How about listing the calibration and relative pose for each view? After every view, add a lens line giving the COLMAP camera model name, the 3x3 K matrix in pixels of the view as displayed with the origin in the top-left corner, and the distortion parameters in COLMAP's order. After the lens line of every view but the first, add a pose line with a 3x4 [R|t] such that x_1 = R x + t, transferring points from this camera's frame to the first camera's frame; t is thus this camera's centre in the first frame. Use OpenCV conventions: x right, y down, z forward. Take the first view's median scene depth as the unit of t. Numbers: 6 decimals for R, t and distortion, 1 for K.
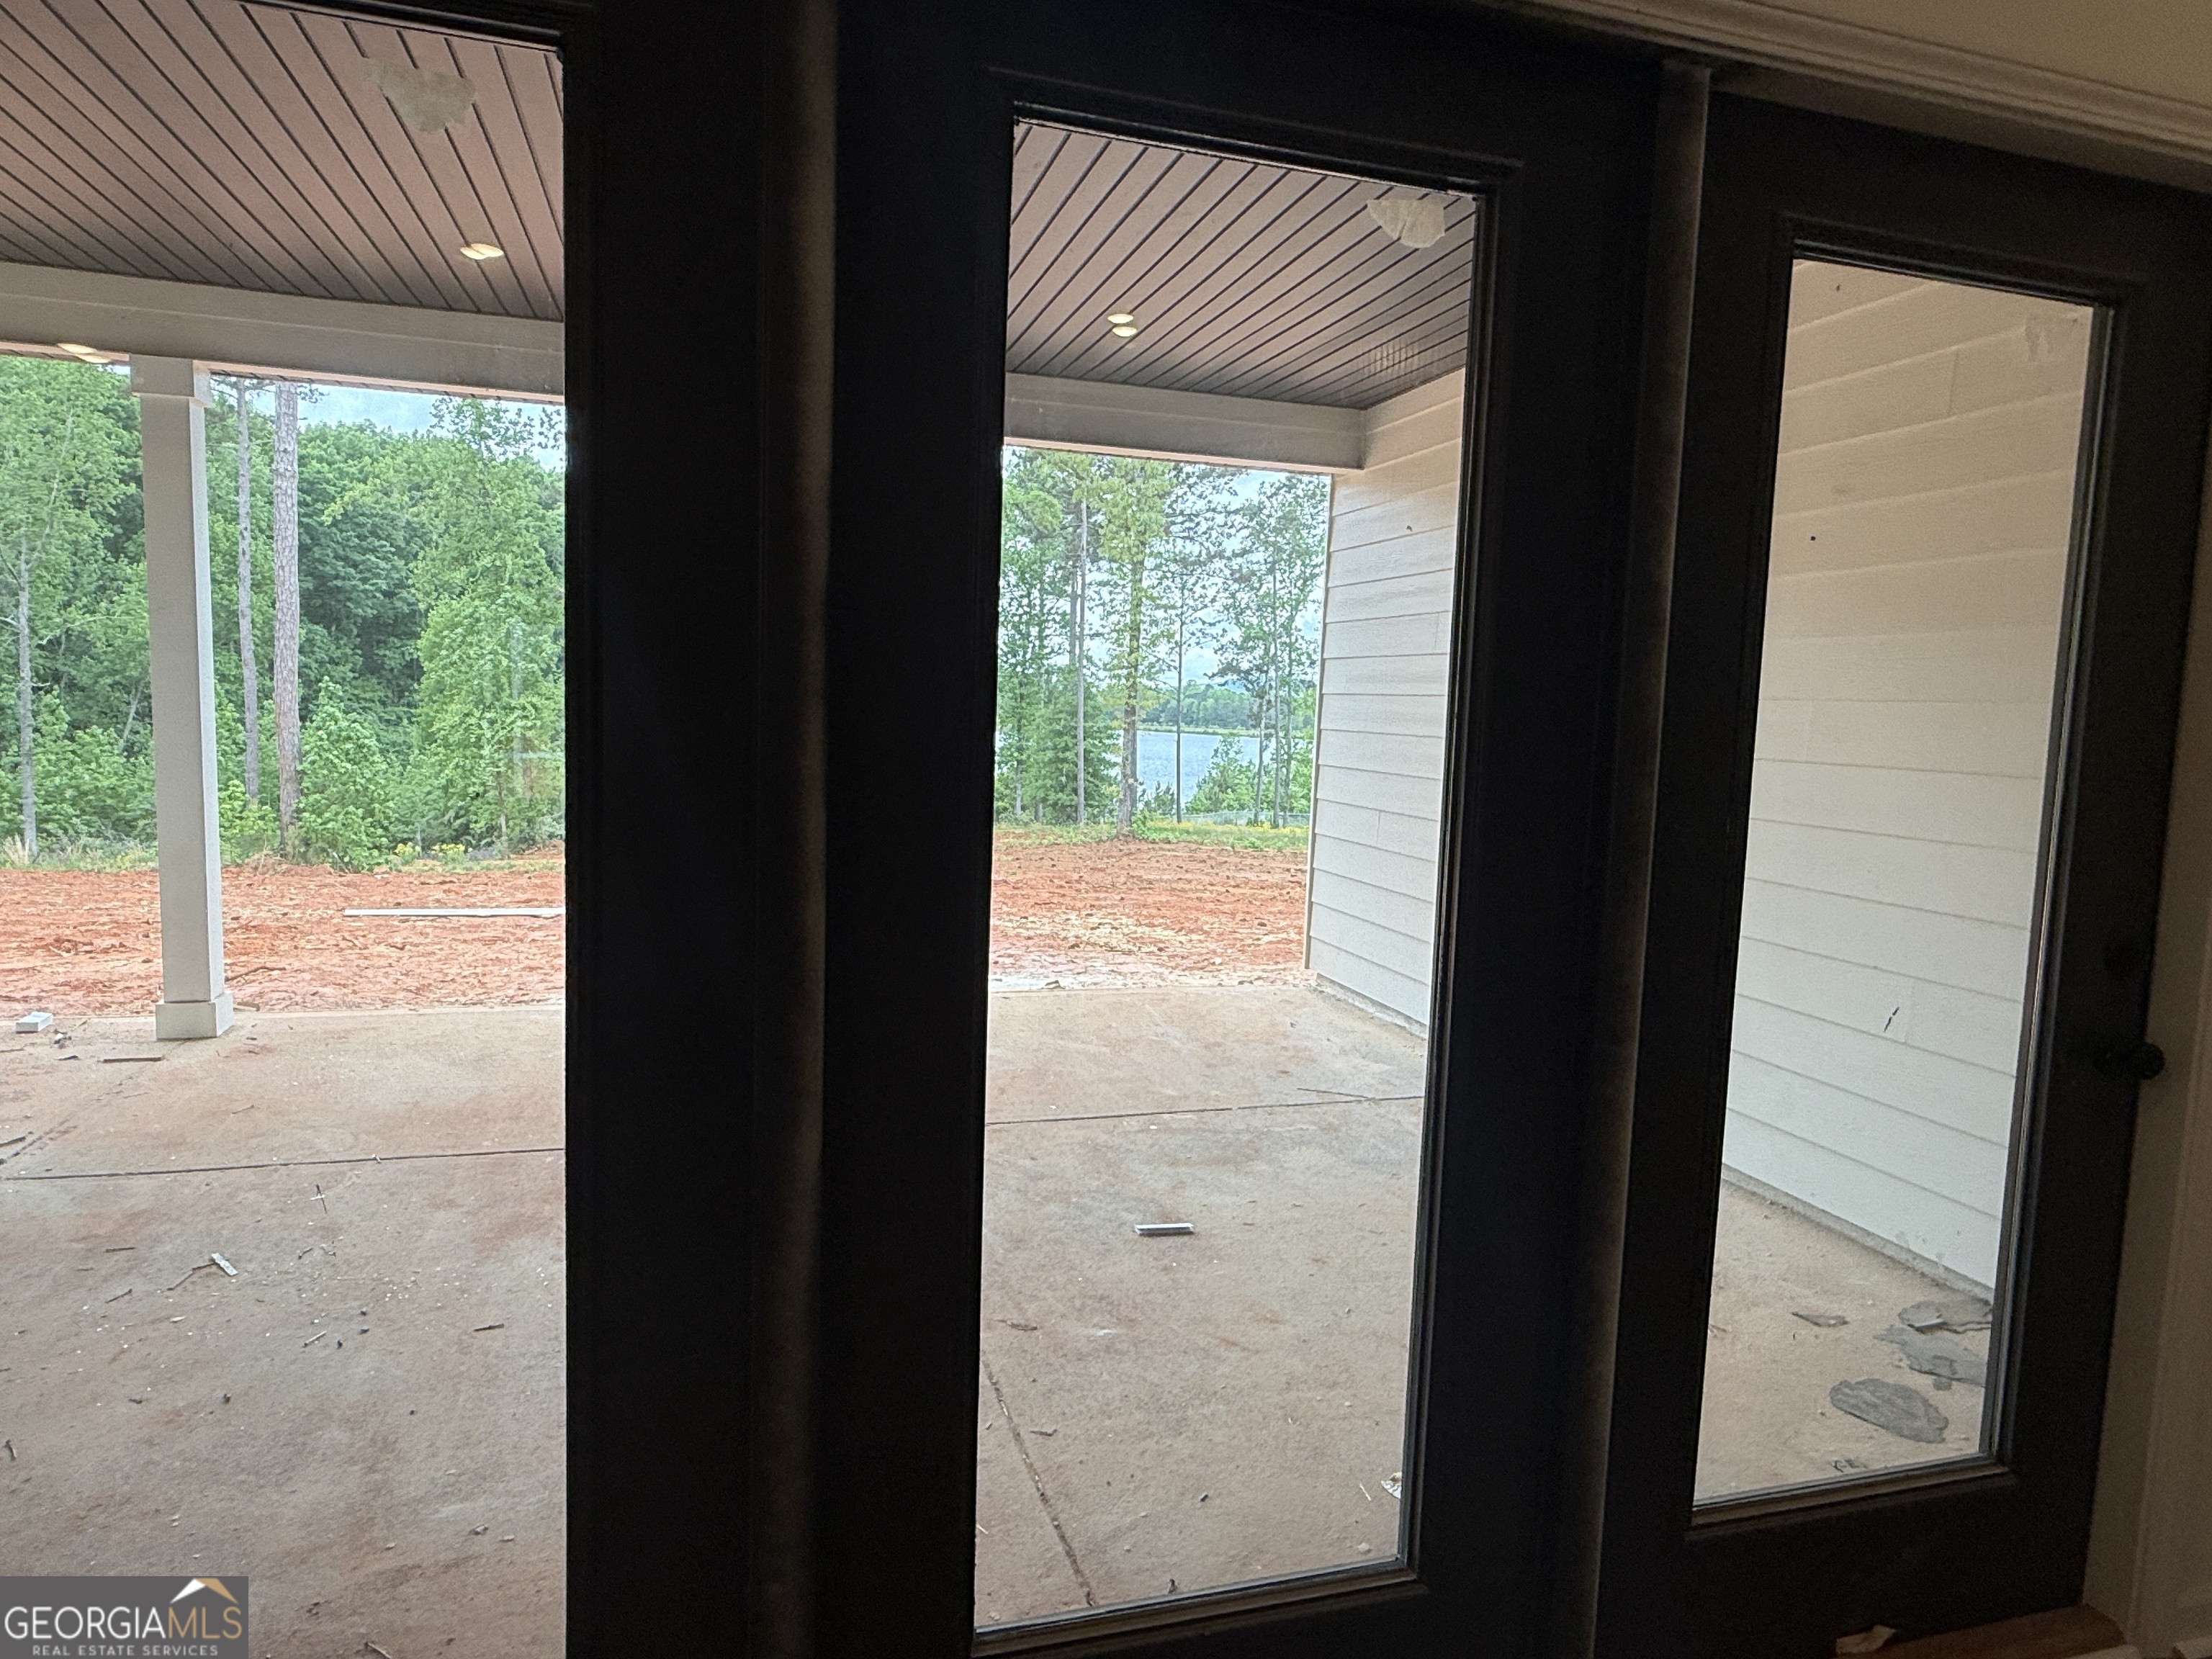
lens RADIAL K [[1287.2, 0, 1106.6], [0, 1287.2, 850.3], [0, 0, 1]] dist [-0.000336, 0.004521]
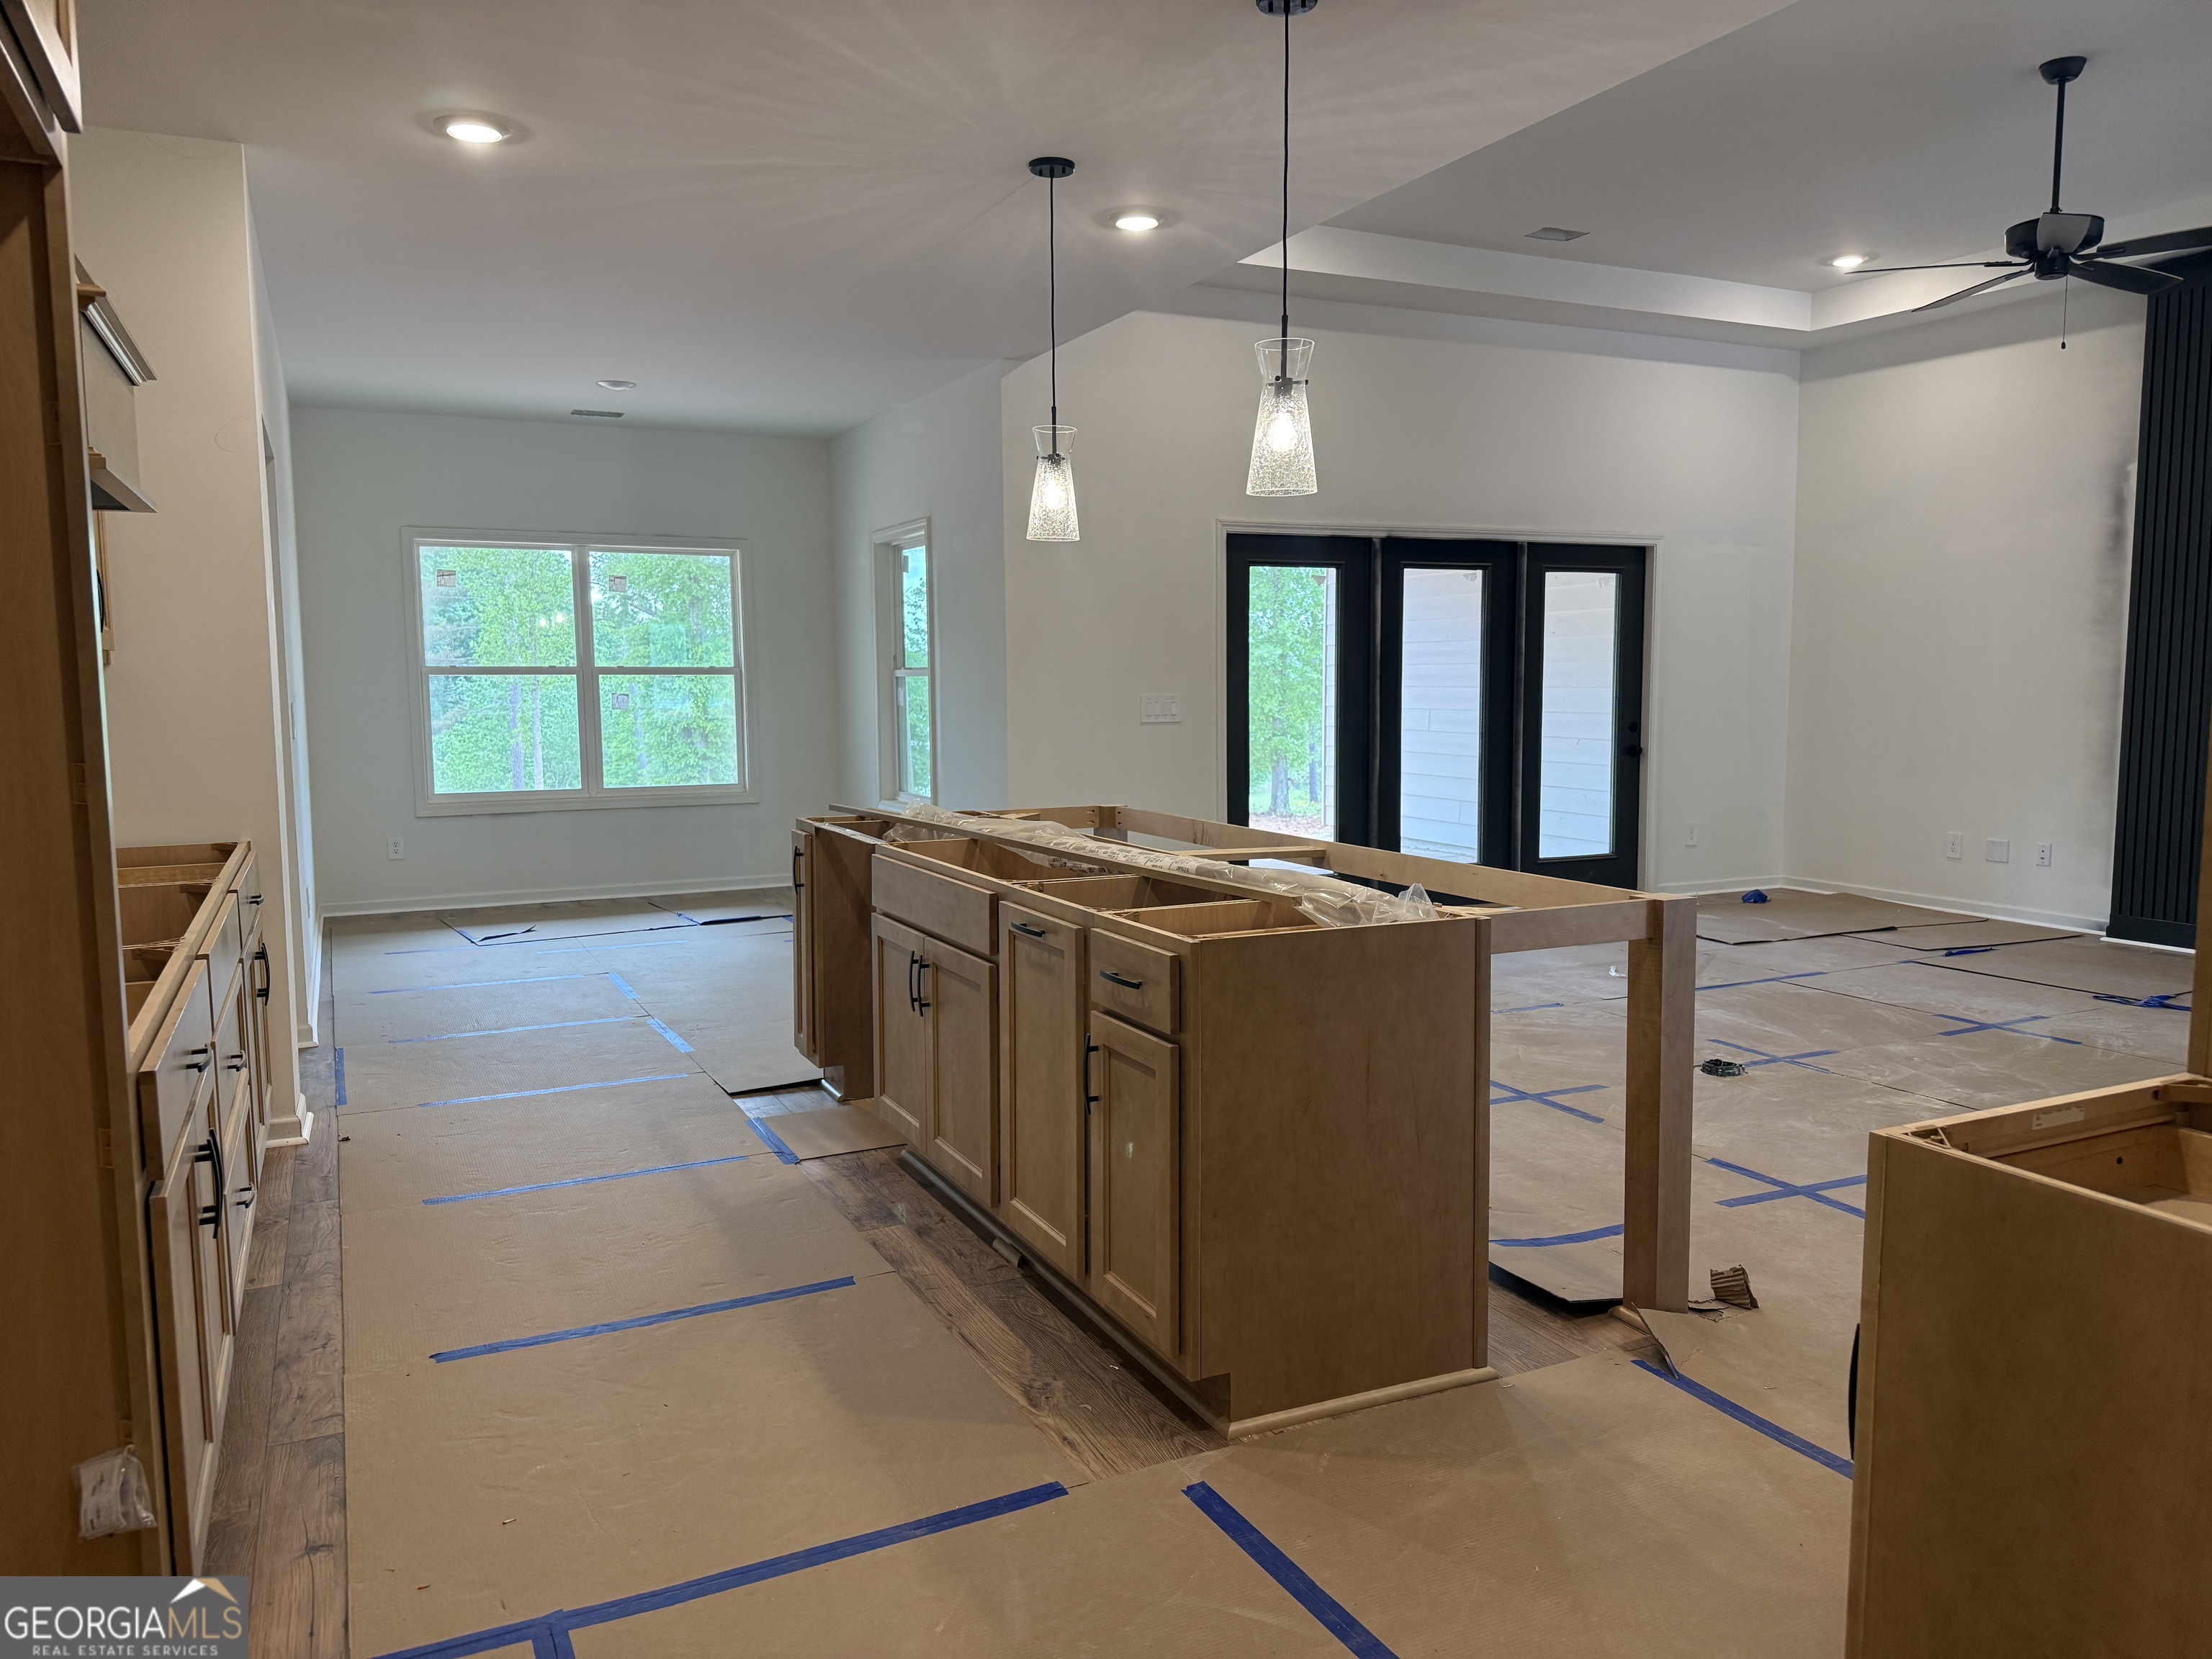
lens RADIAL K [[1550.3, 0, 1099.2], [0, 1550.3, 830.3], [0, 0, 1]] dist [0.086730, -0.109886]
pose [[0.987812, -0.055243, 0.145516, -0.056651], [0.056453, 0.998396, -0.004193, 0.011659], [-0.145051, 0.012357, 0.989347, -0.127227]]
